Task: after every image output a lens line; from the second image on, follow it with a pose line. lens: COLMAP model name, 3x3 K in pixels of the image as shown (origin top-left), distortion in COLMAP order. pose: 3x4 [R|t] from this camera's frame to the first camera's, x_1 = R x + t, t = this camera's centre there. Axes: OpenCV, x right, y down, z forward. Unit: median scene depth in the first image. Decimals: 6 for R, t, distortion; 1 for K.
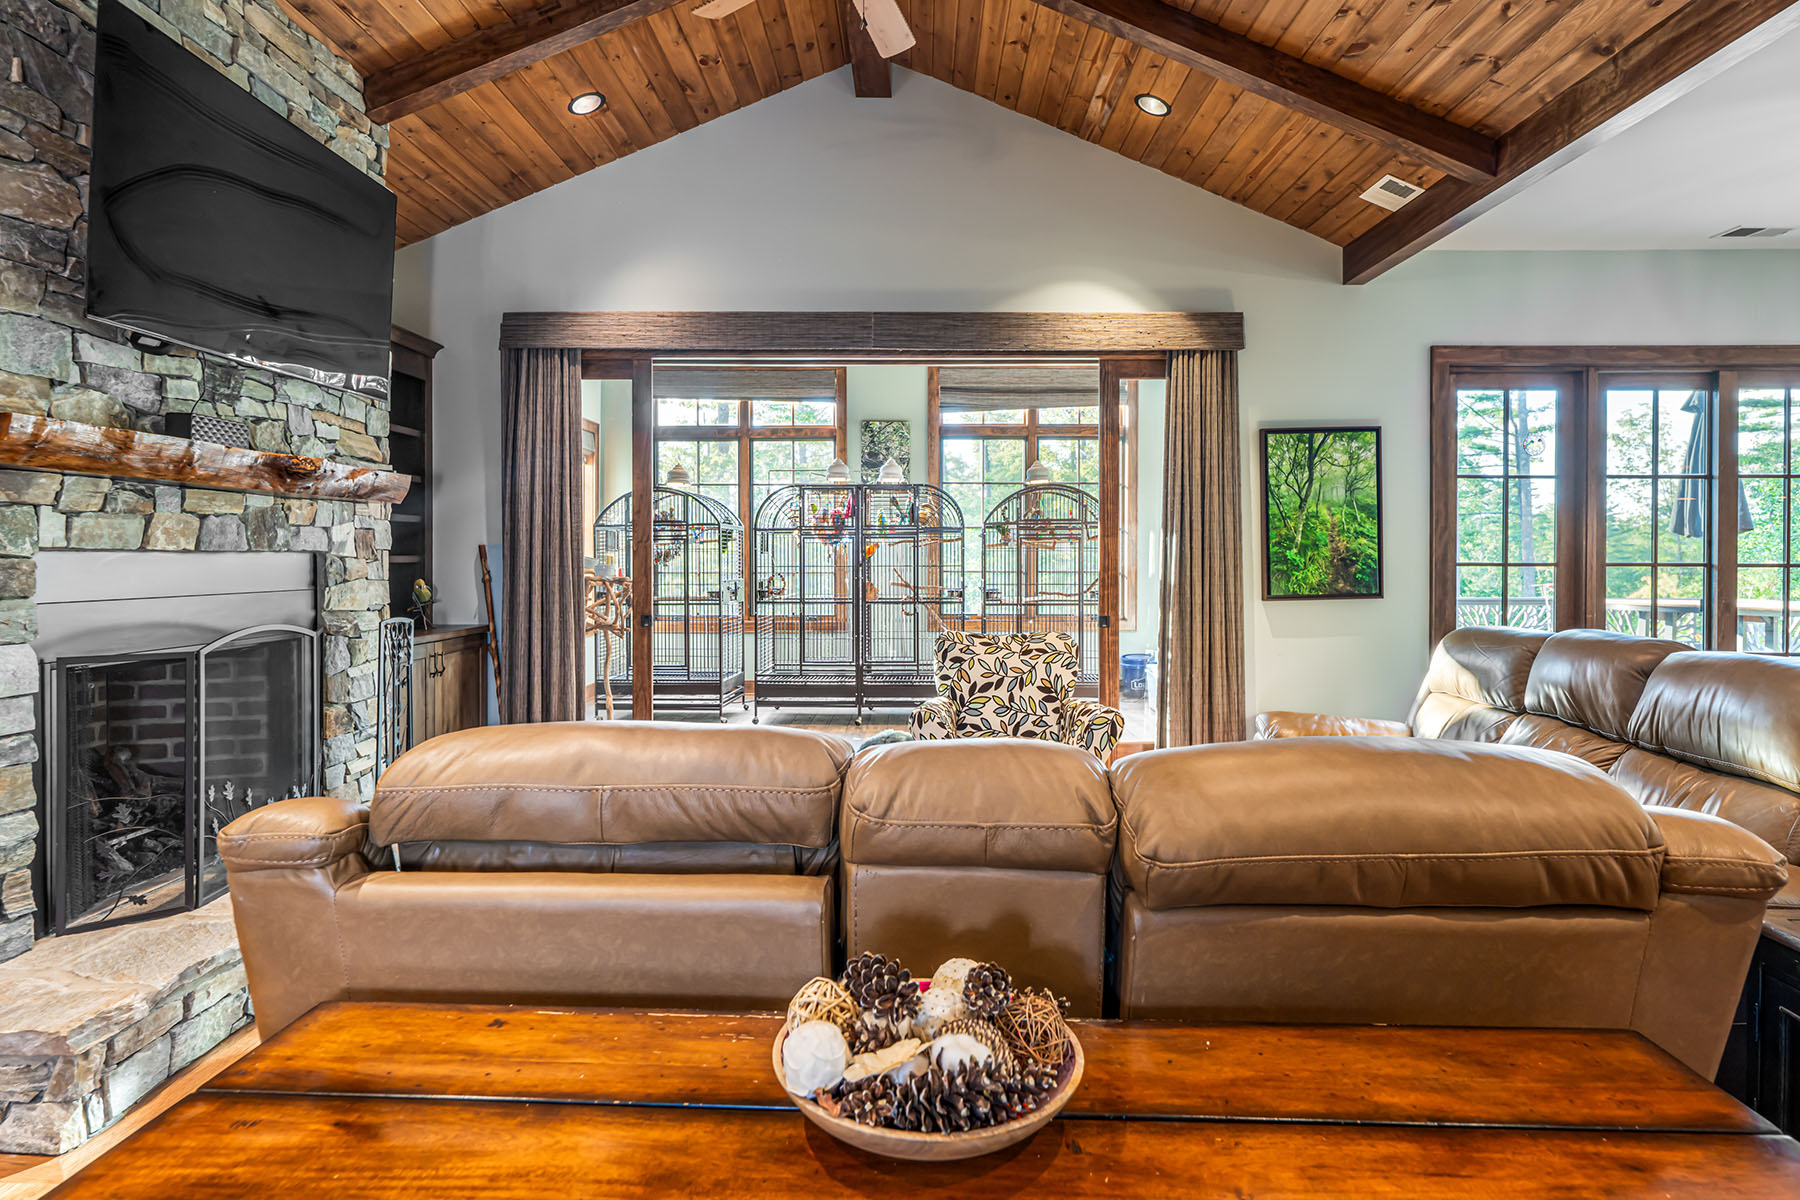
lens RADIAL K [[987.1, 0, 915.6], [0, 987.1, 561.9], [0, 0, 1]] dist [0.021357, -0.012547]
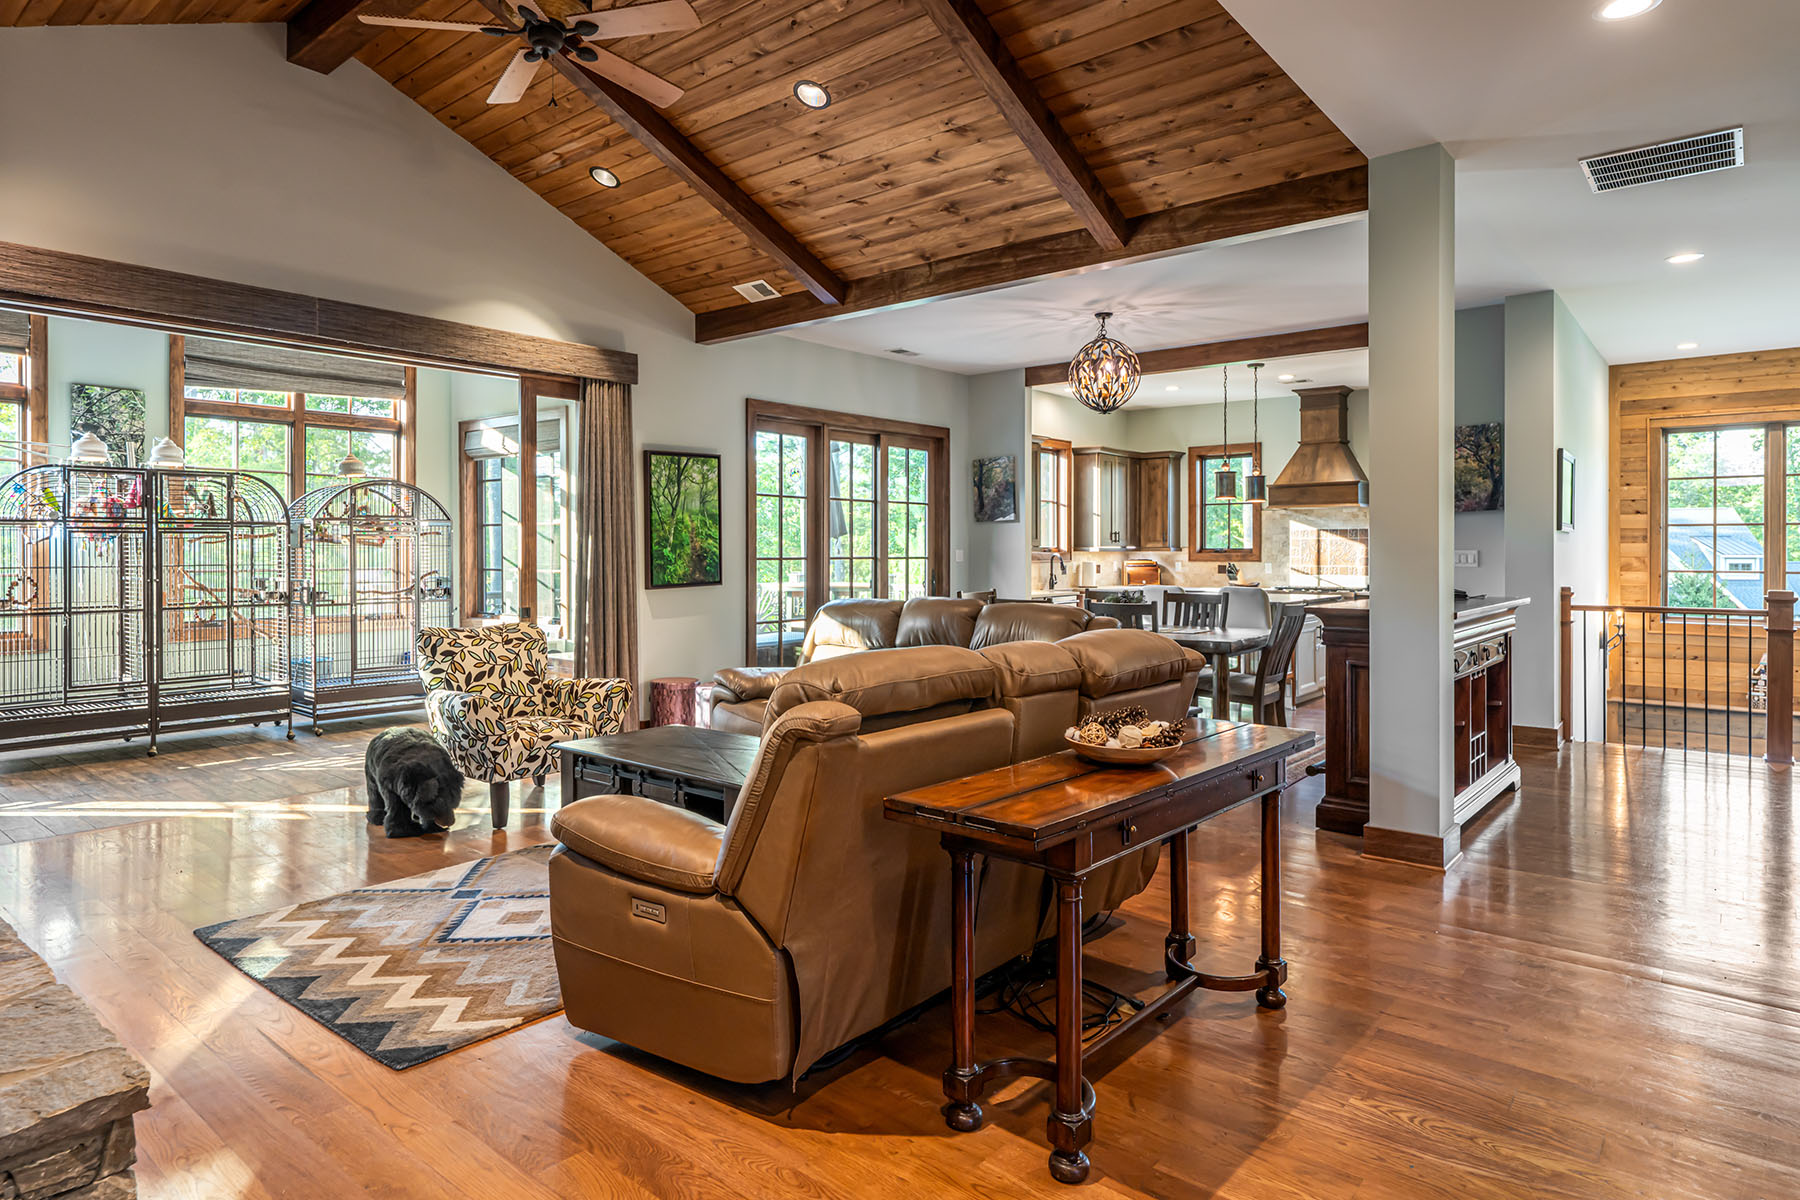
lens RADIAL K [[987.1, 0, 892.8], [0, 987.1, 555.4], [0, 0, 1]] dist [0.021357, -0.012547]
pose [[0.651707, -0.005509, 0.758450, -0.449335], [0.006106, 0.999979, 0.002017, -0.004108], [-0.758446, 0.003317, 0.651728, -0.043886]]
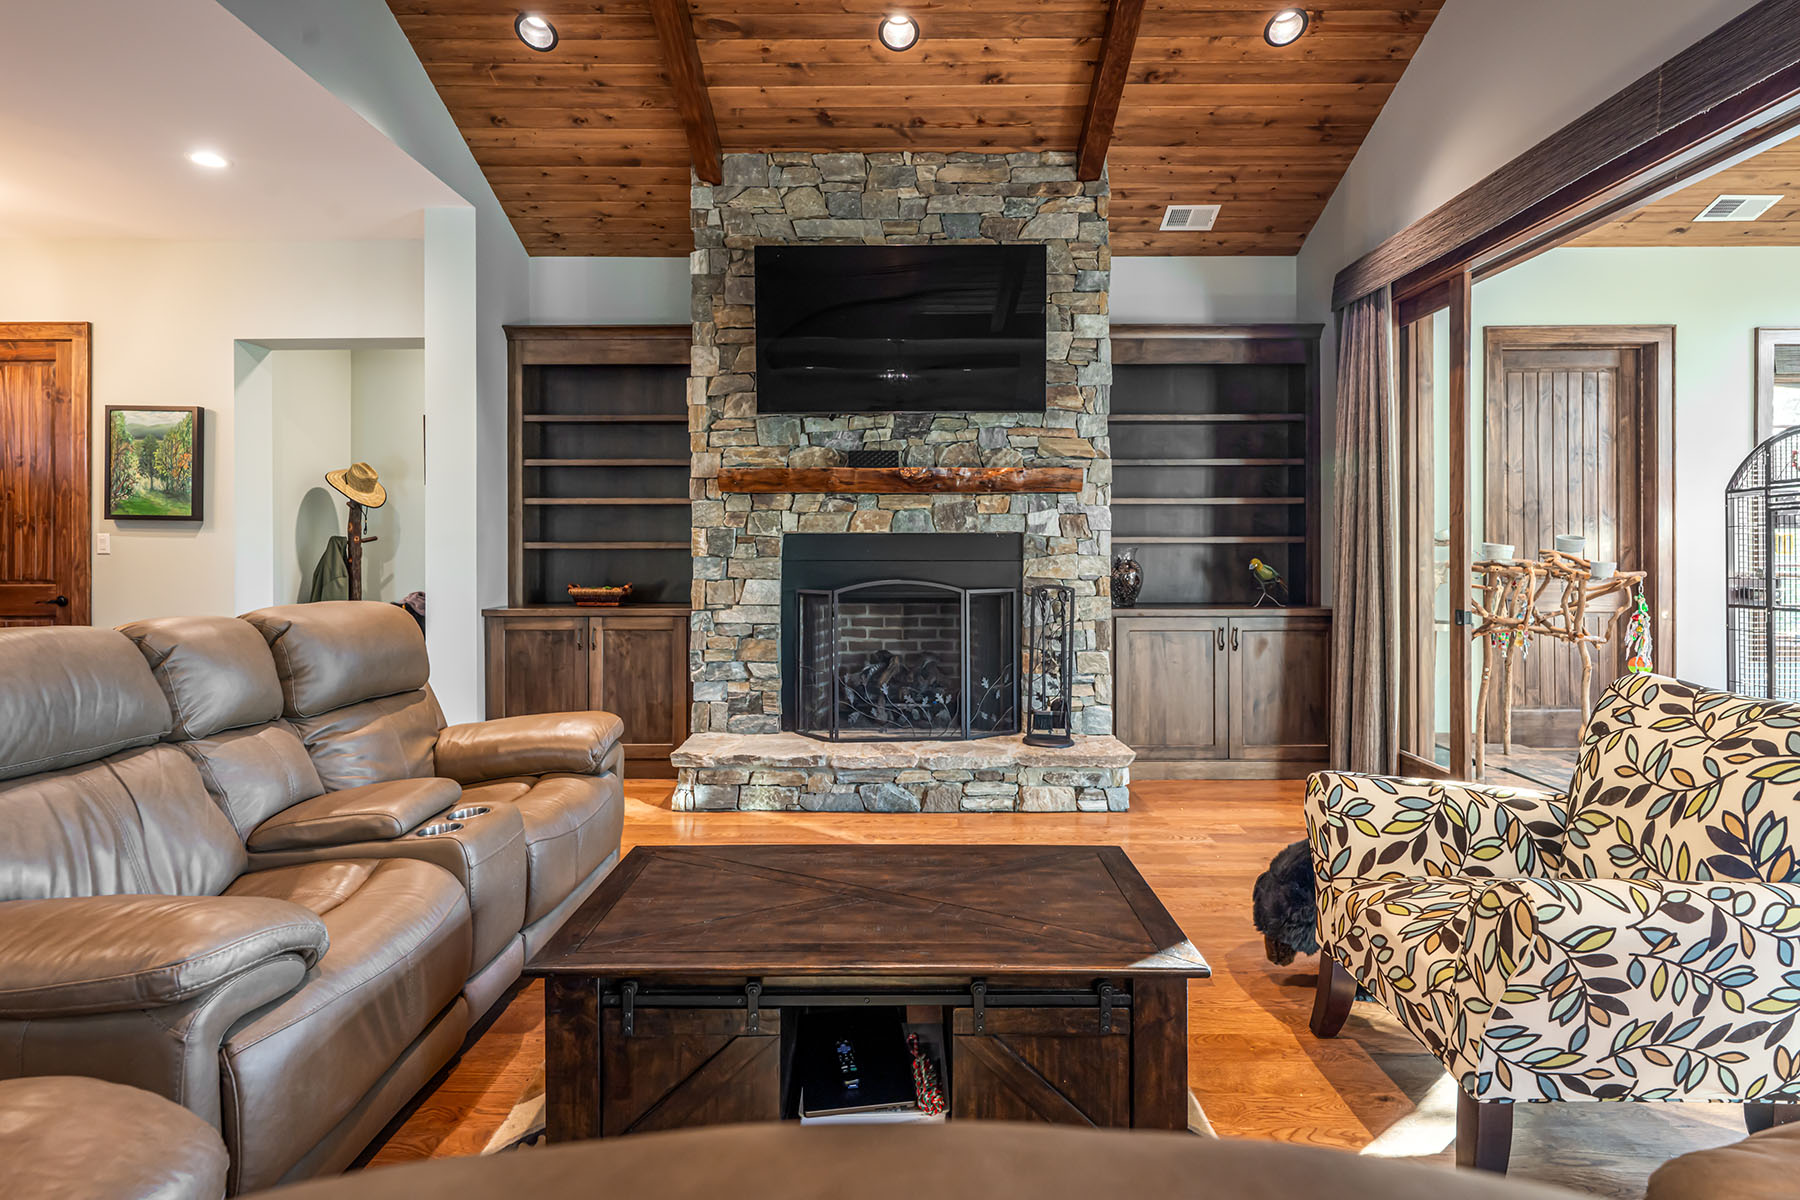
lens RADIAL K [[928.4, 0, 909.4], [0, 928.4, 556.4], [0, 0, 1]] dist [0.009662, -0.001561]
pose [[-0.007986, 0.002216, -0.999966, 0.507993], [-0.005849, 0.999980, 0.002263, 0.015480], [0.999951, 0.005867, -0.007973, 0.667926]]
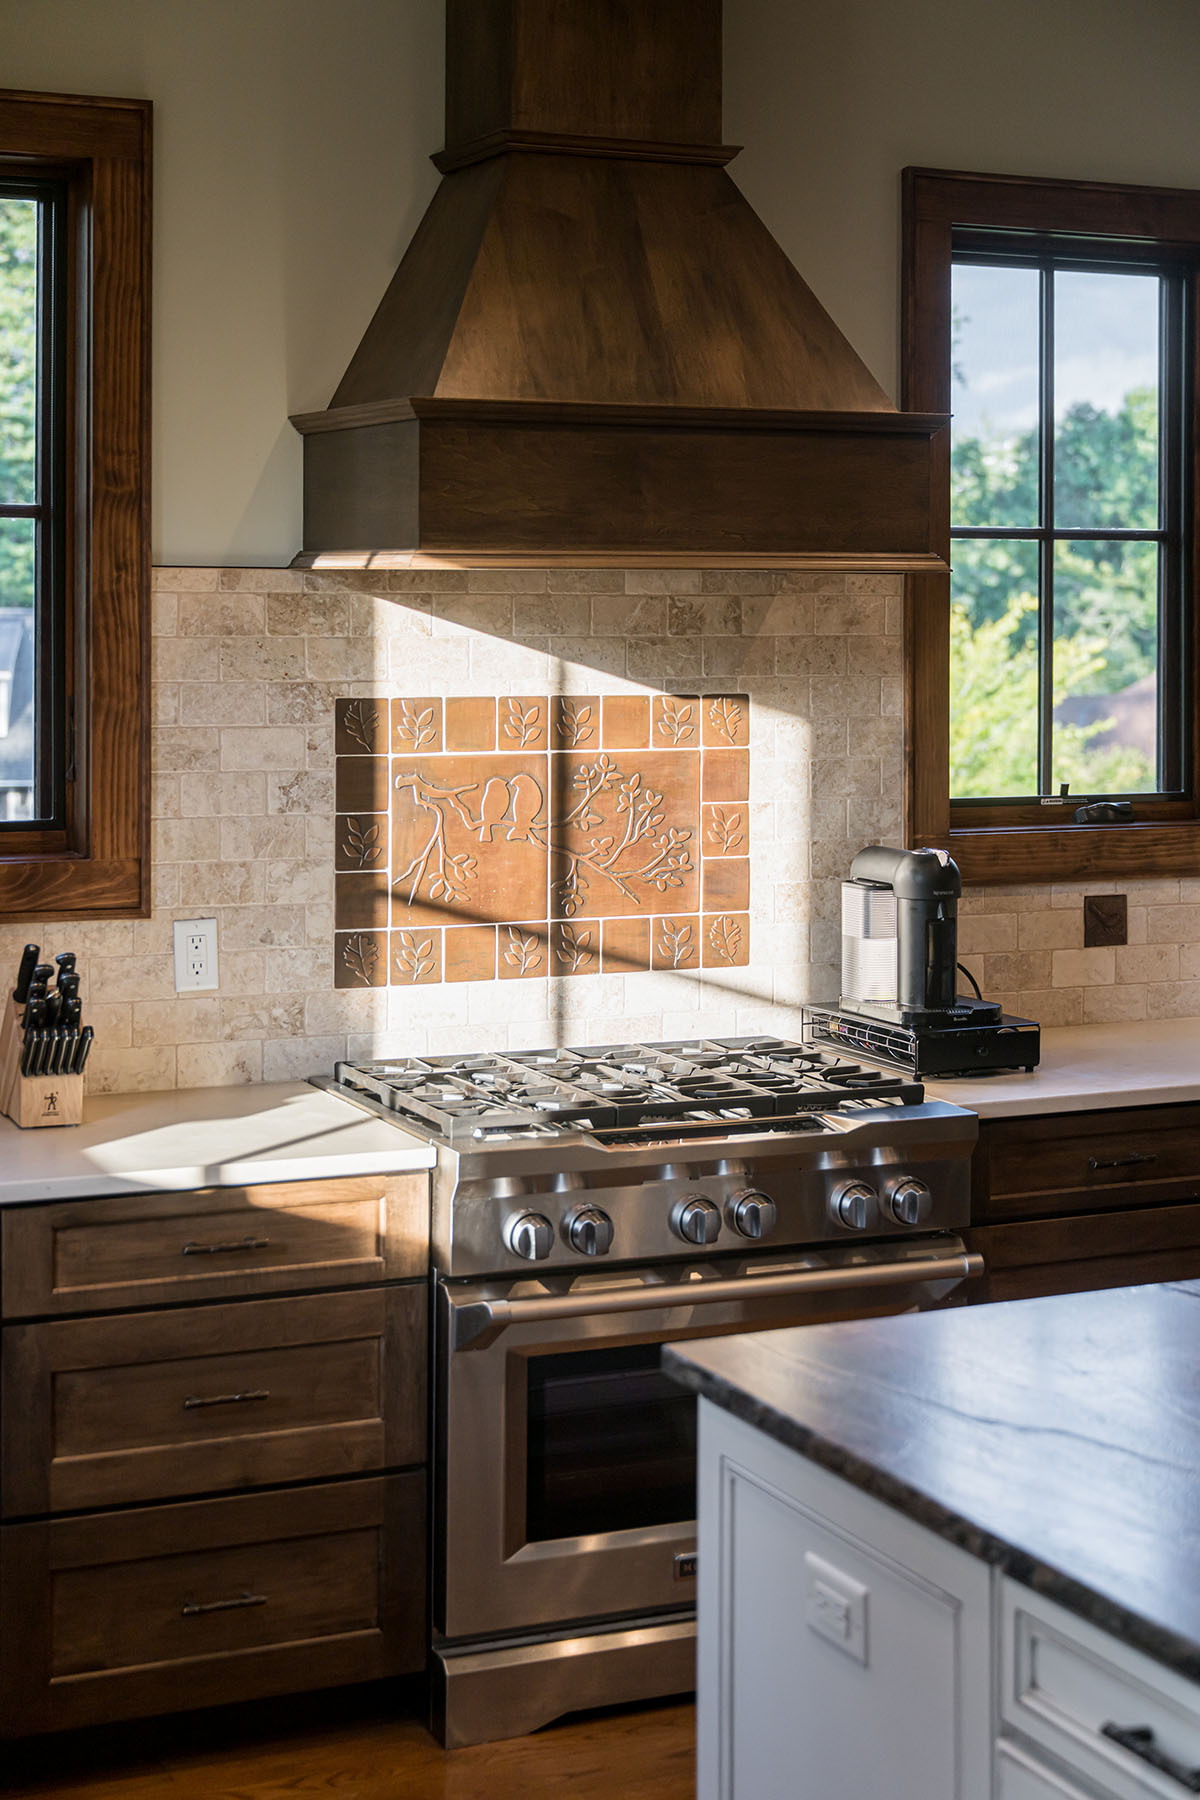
lens RADIAL K [[2716.6, 0, 597.2], [0, 2716.6, 578.4], [0, 0, 1]] dist [-0.008198, 0.000000]
pose [[-0.388166, 0.000106, 0.921590, 1.010808], [-0.001556, 0.999998, -0.000771, -0.098814], [-0.921588, -0.001733, -0.388165, 1.080534]]
